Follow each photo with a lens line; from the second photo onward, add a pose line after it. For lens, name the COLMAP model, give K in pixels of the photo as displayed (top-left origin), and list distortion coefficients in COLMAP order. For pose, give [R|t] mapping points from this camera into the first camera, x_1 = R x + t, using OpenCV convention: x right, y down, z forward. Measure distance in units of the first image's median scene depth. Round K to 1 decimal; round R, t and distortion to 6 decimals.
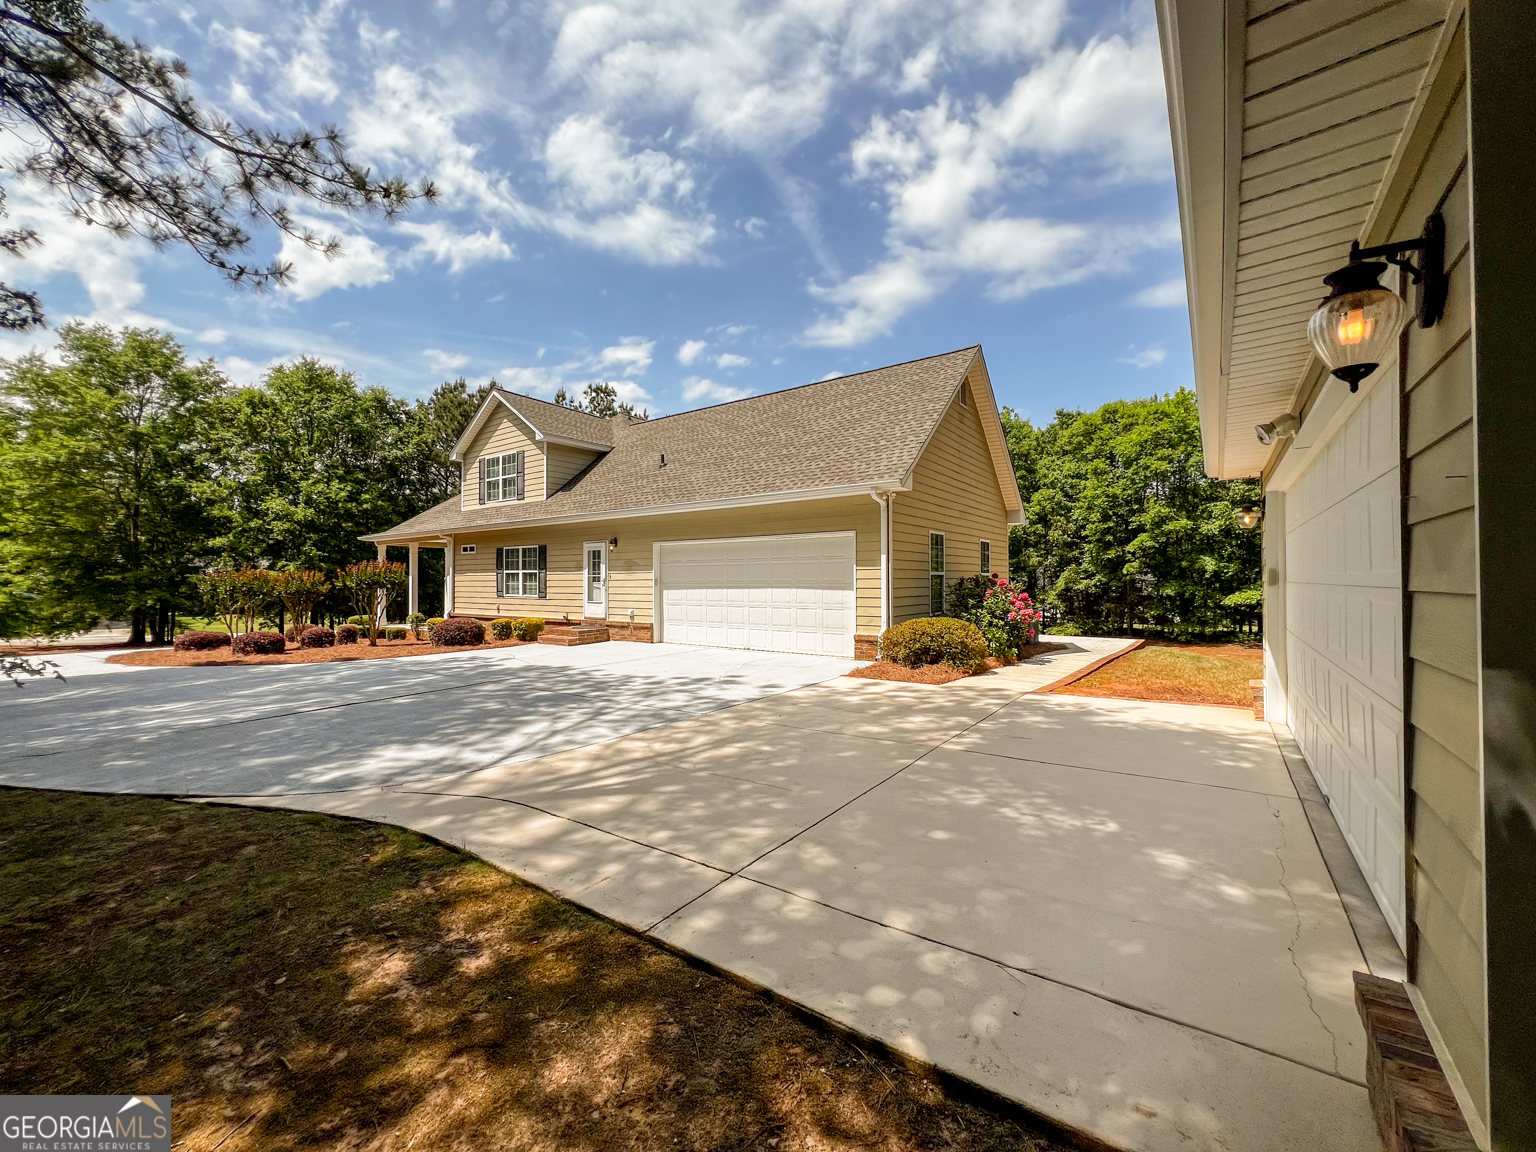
lens RADIAL K [[615.9, 0, 764.2], [0, 615.9, 575.0], [0, 0, 1]] dist [0.001230, 0.000555]
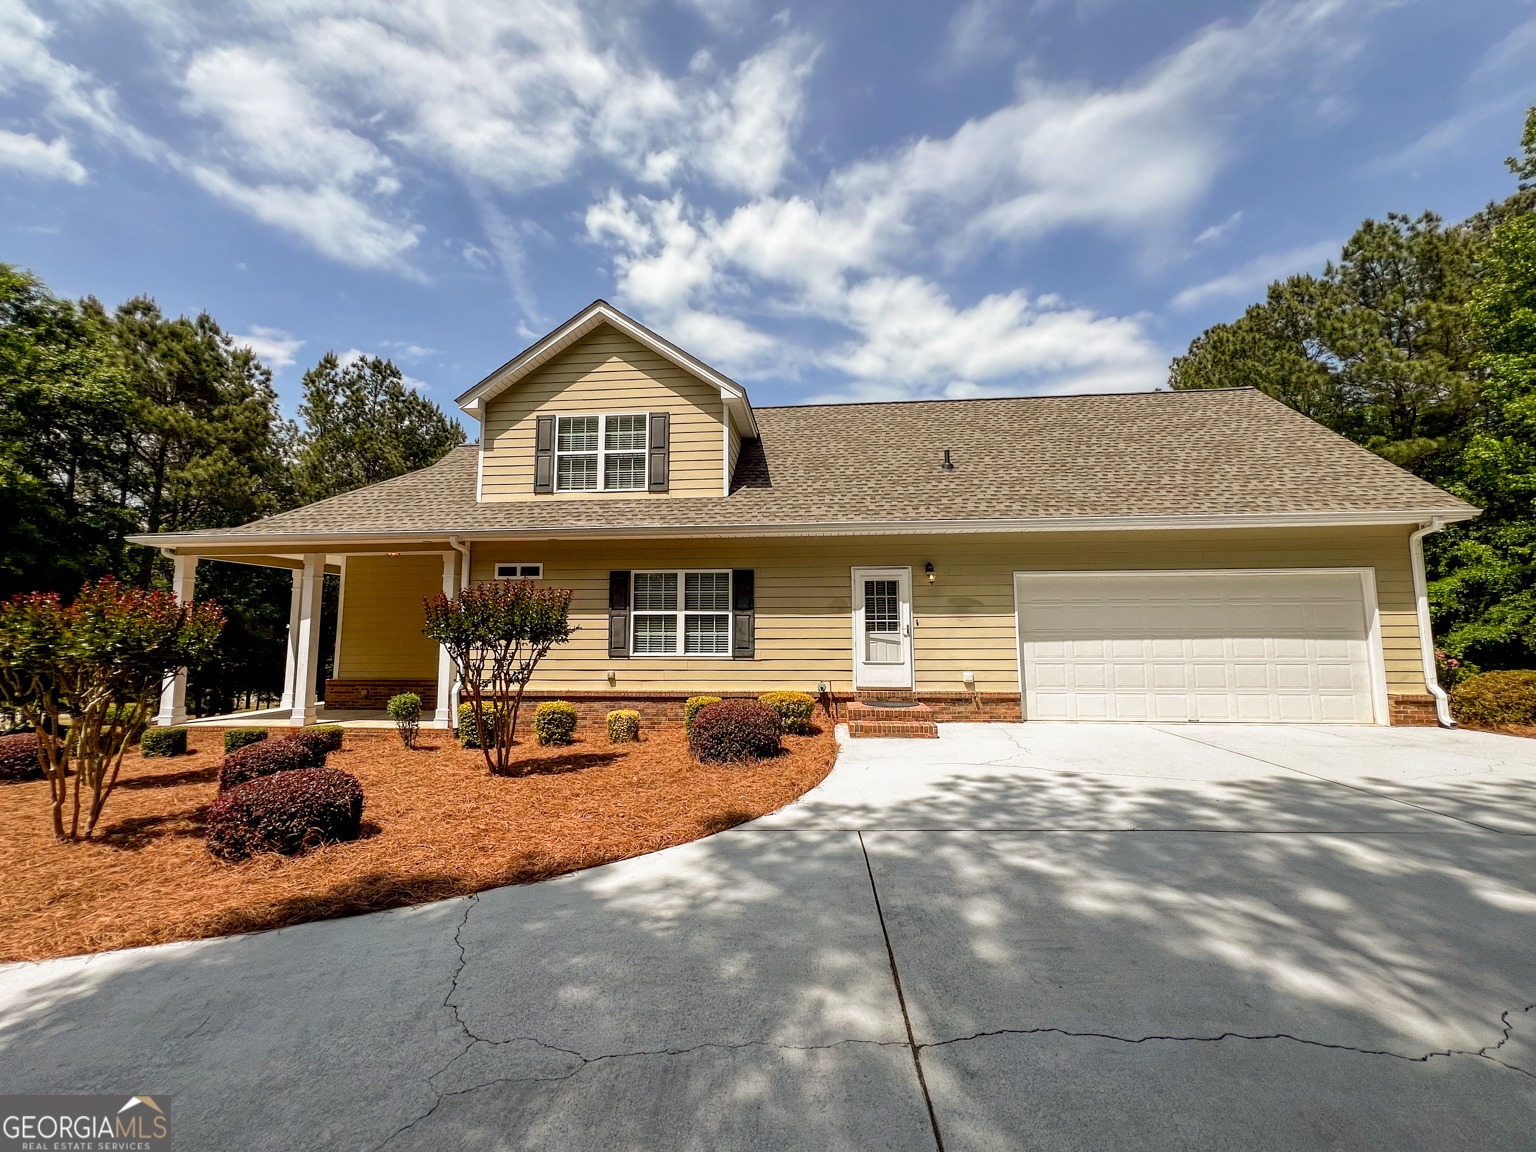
lens RADIAL K [[615.9, 0, 764.2], [0, 615.9, 575.0], [0, 0, 1]] dist [0.001230, 0.000555]
pose [[0.857731, 0.050304, 0.511631, -0.695449], [-0.004629, 0.995917, -0.090159, 0.011954], [-0.514077, 0.074964, 0.854462, 0.509293]]
